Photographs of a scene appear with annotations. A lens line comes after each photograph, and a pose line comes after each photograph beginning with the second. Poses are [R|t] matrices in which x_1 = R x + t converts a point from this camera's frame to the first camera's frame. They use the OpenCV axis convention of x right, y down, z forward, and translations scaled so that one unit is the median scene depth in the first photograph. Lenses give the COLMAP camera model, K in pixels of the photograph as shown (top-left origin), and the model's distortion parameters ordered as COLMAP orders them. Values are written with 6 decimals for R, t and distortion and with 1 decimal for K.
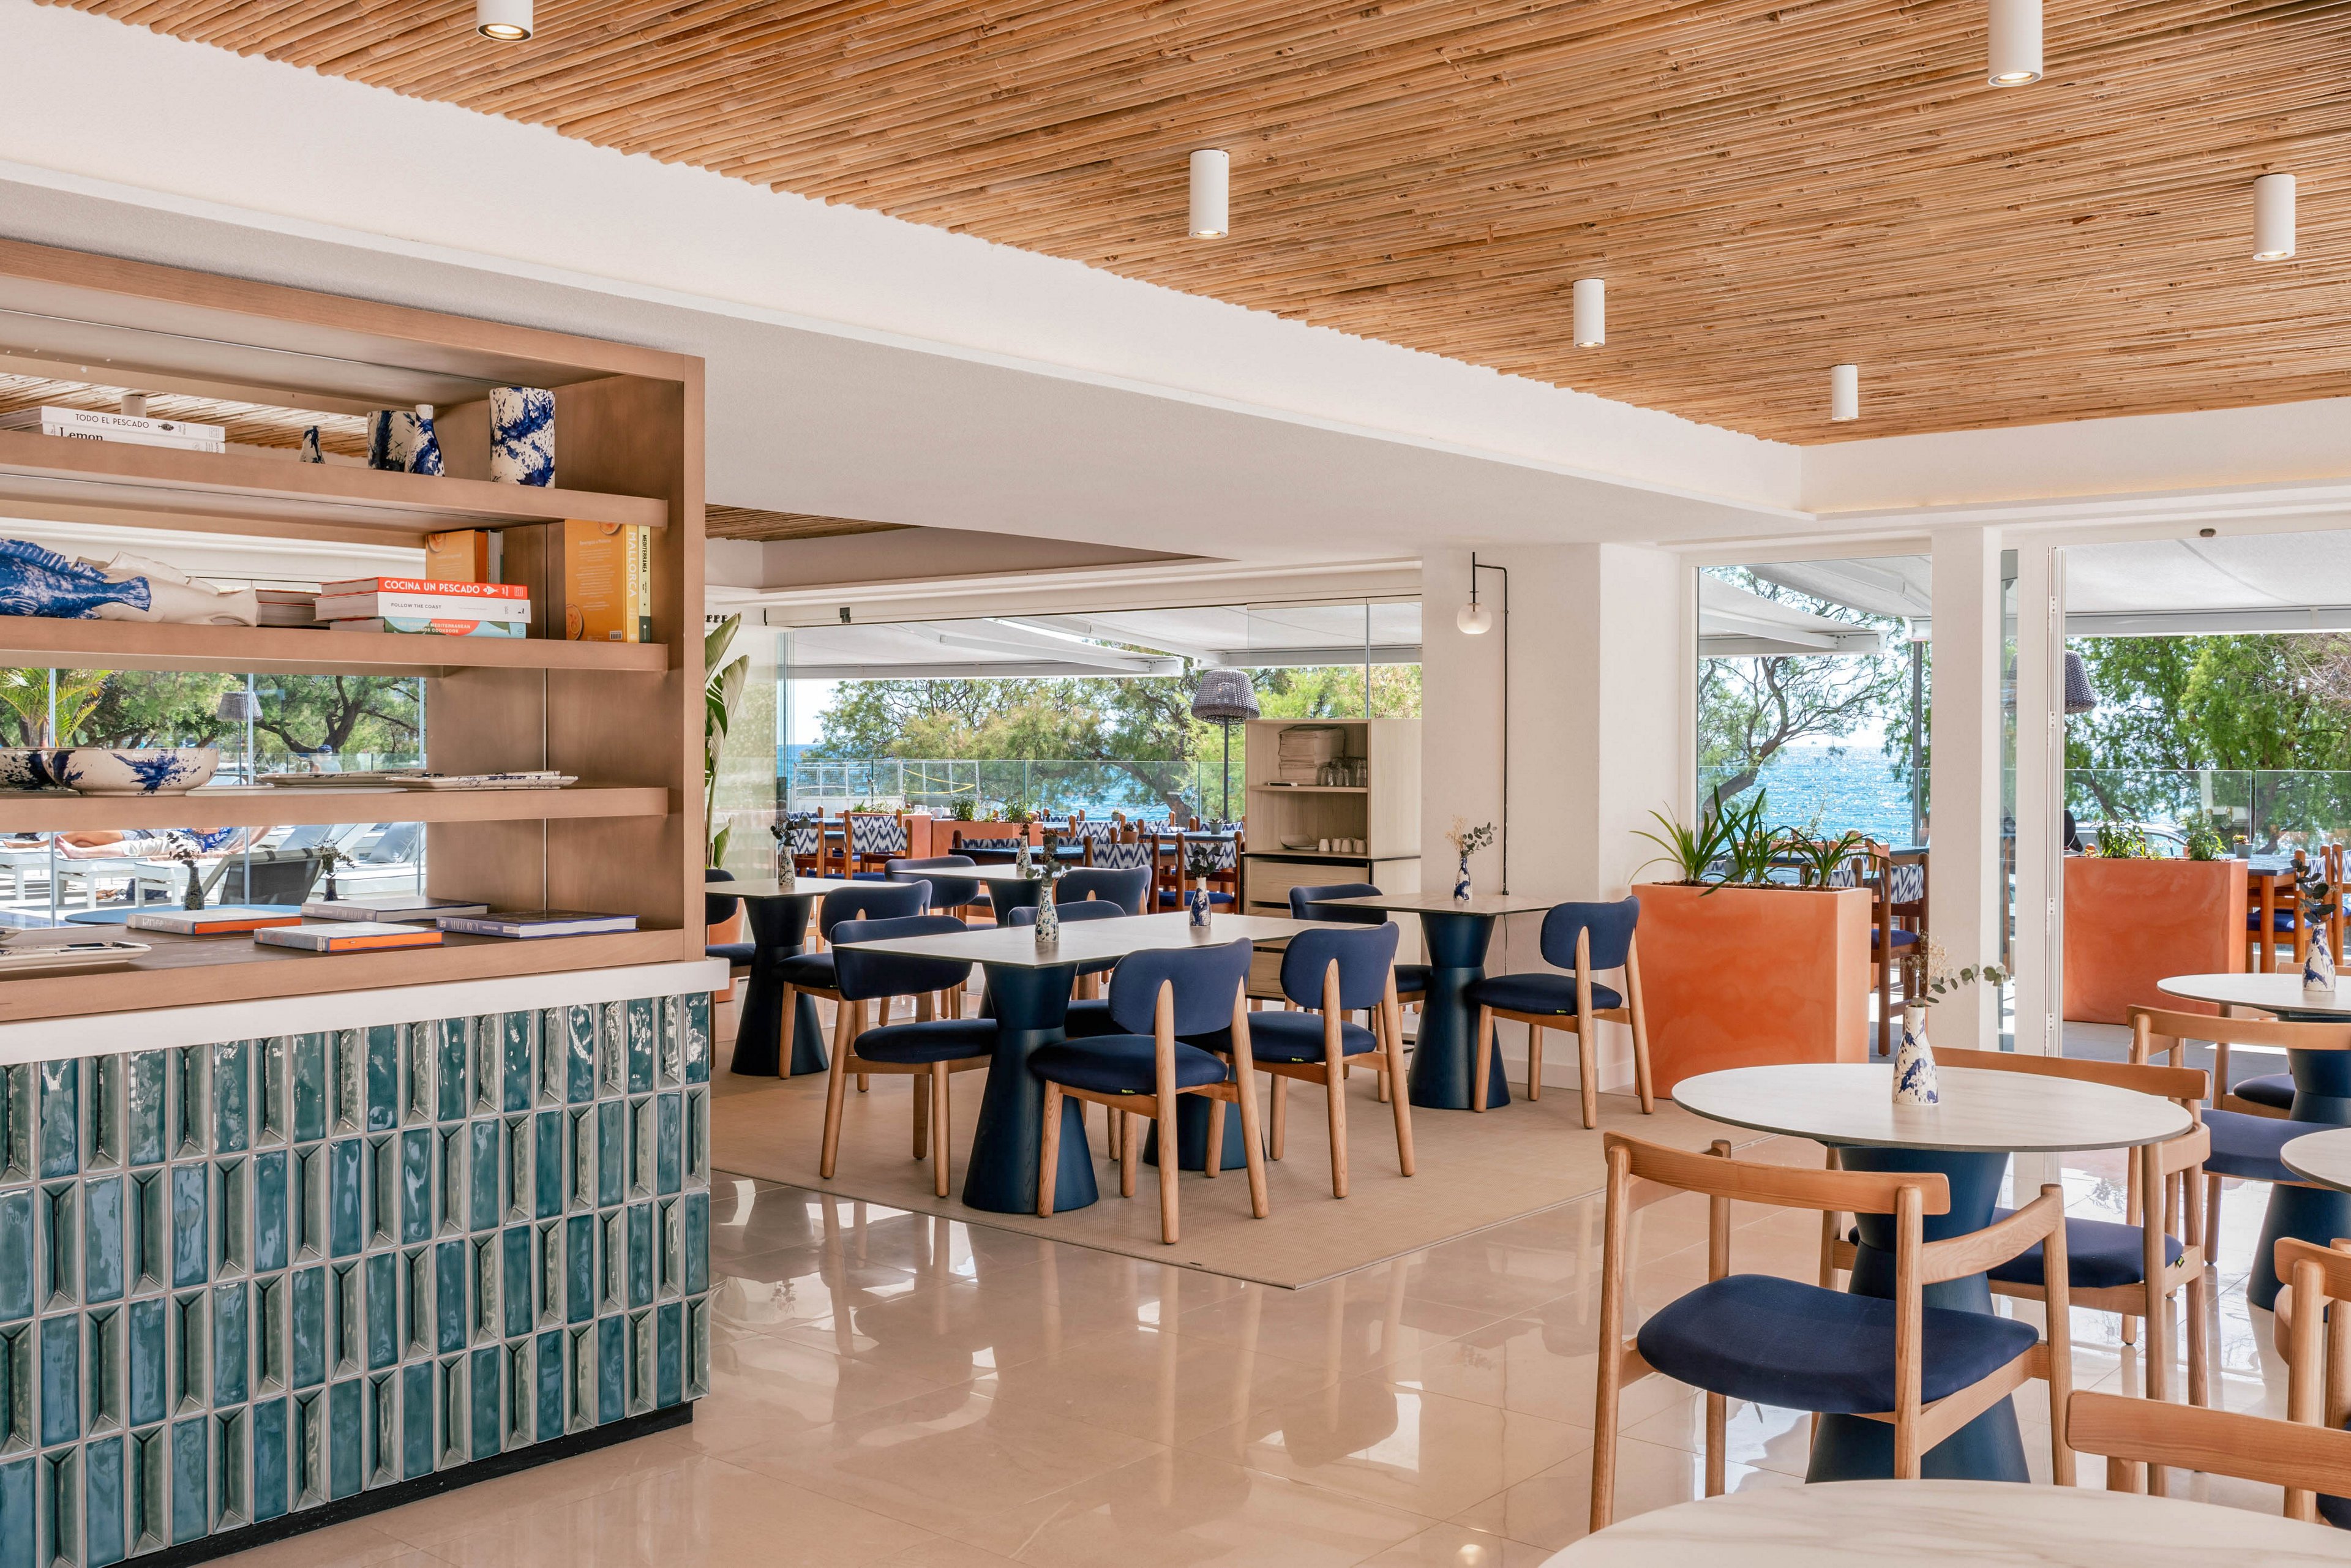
lens RADIAL K [[2246.3, 0, 1159.2], [0, 2246.3, 787.5], [0, 0, 1]] dist [-0.004704, 0.000000]
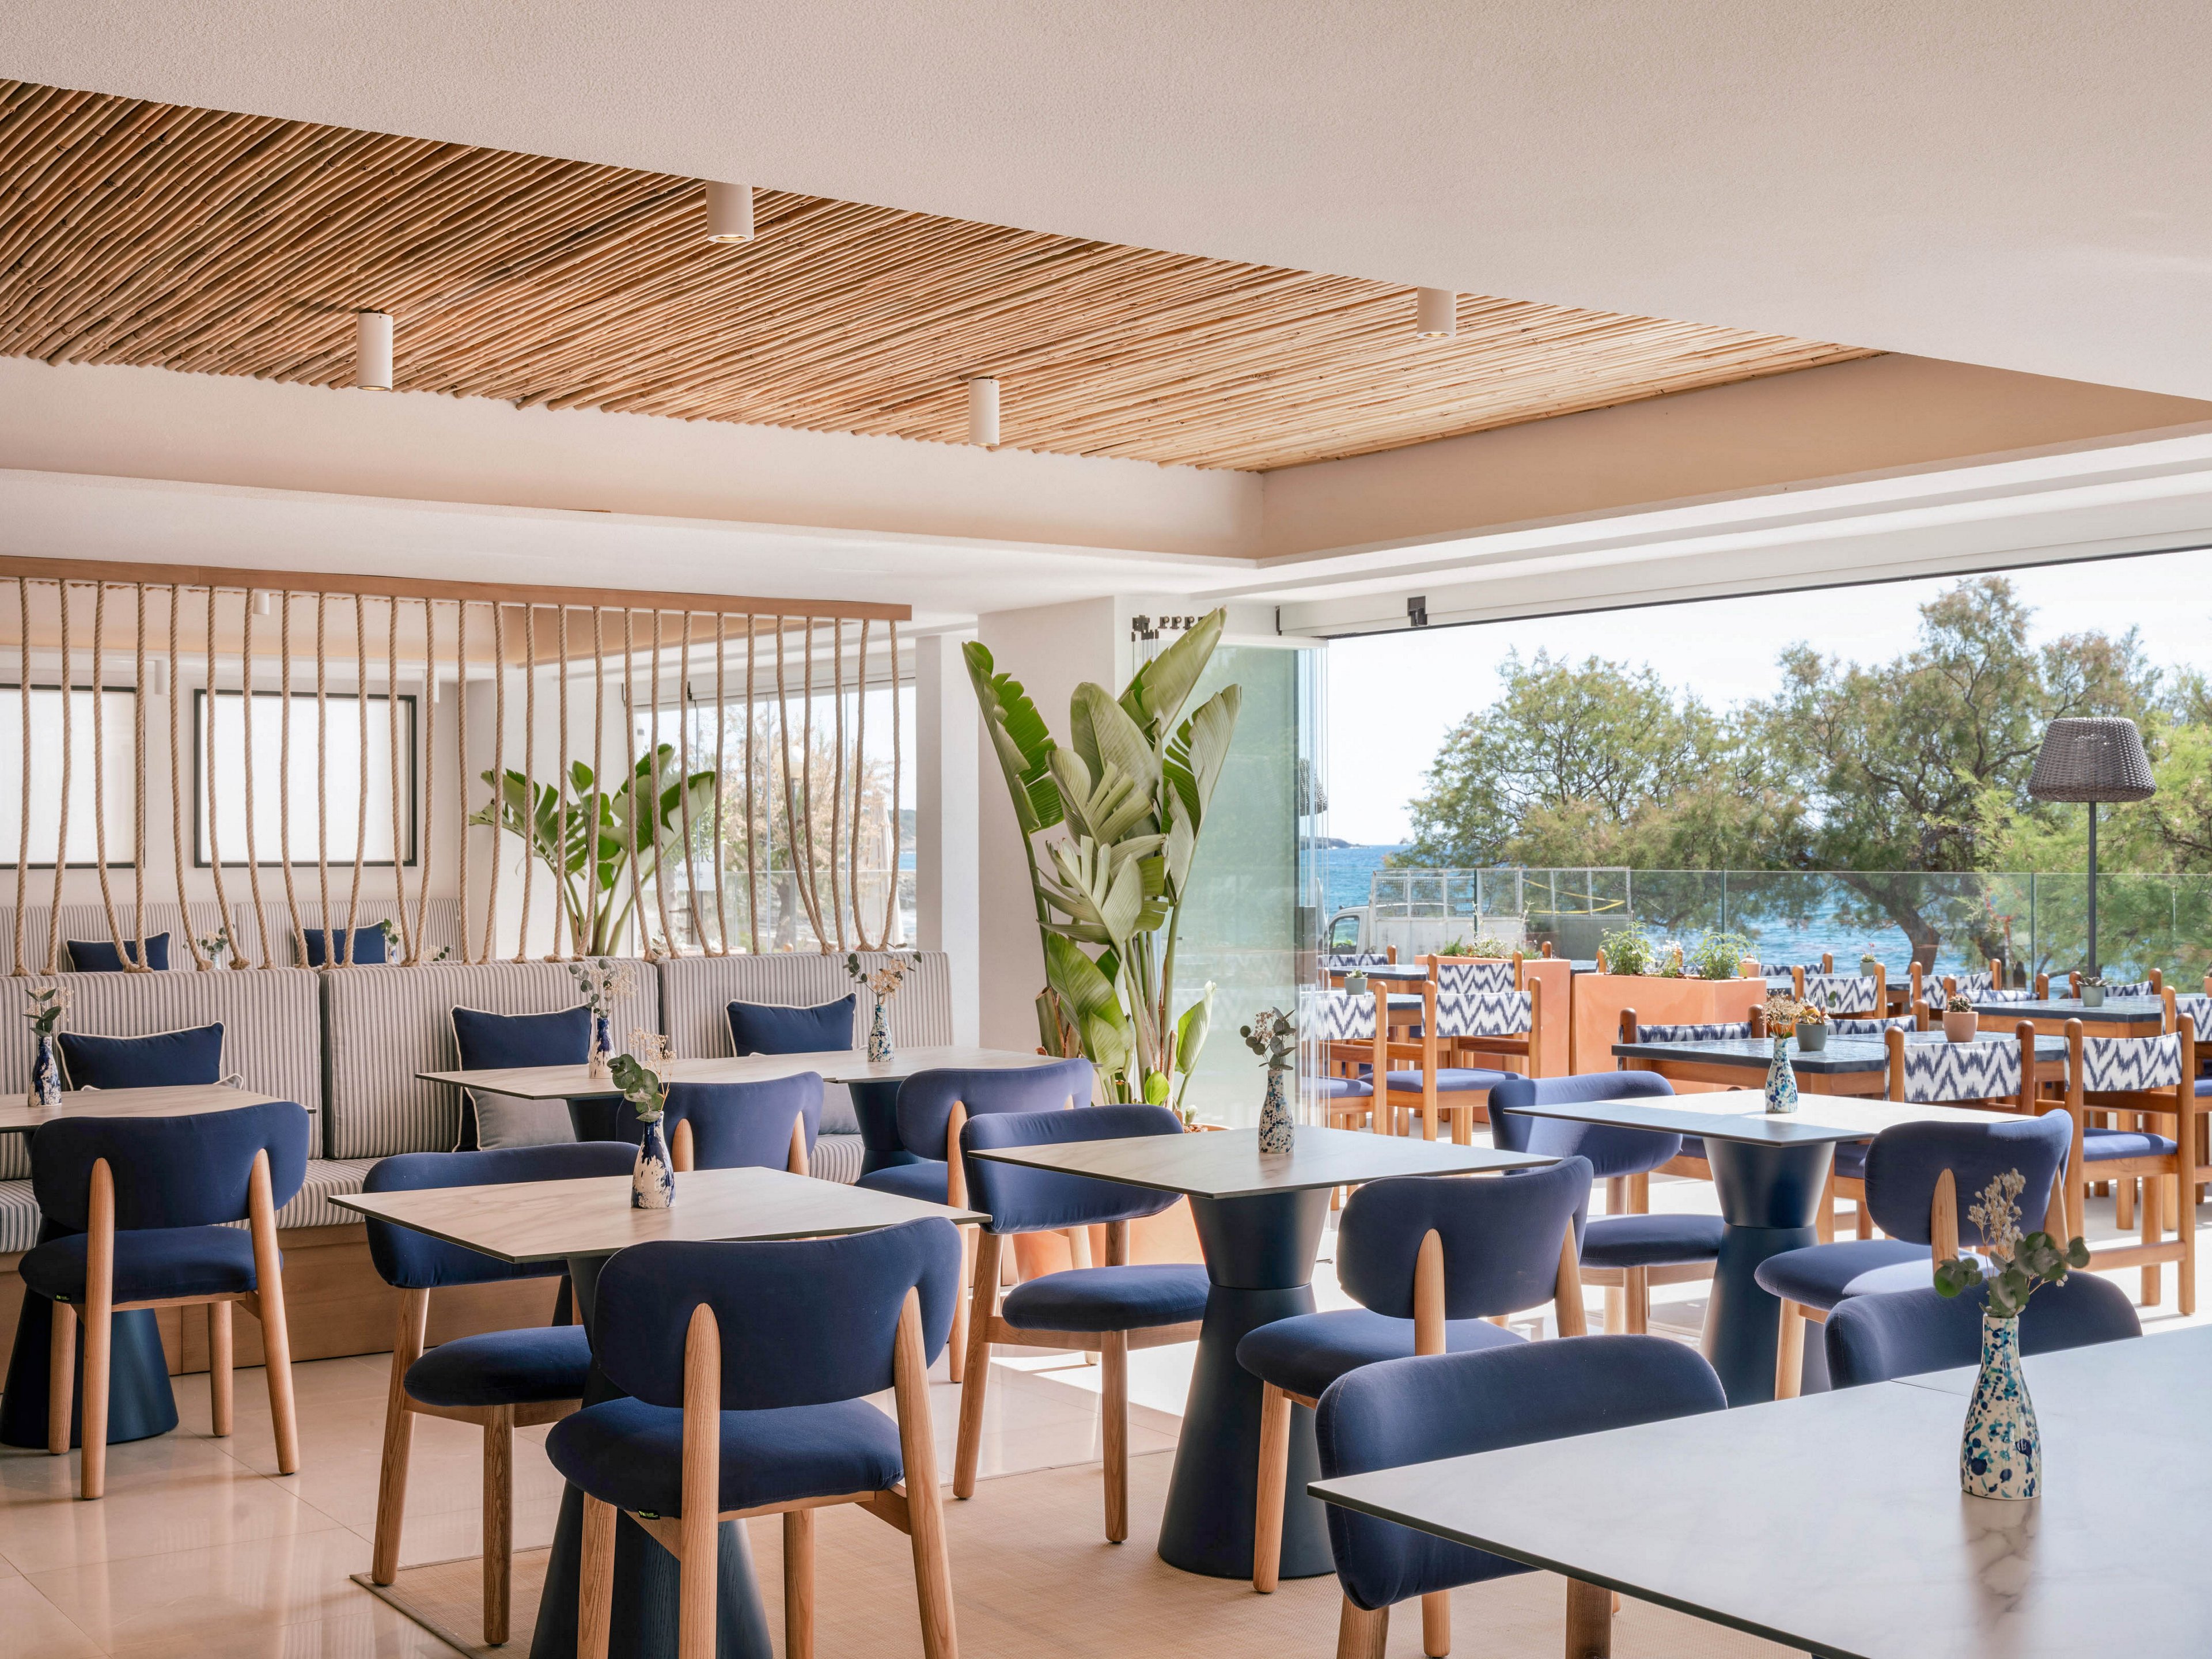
lens RADIAL K [[2657.0, 0, 1112.3], [0, 2657.0, 833.5], [0, 0, 1]] dist [-0.000805, 0.000000]
pose [[0.964710, -0.005882, -0.263247, -0.057246], [-0.000189, 0.999735, -0.023030, -0.011087], [0.263313, 0.022267, 0.964453, 0.494342]]
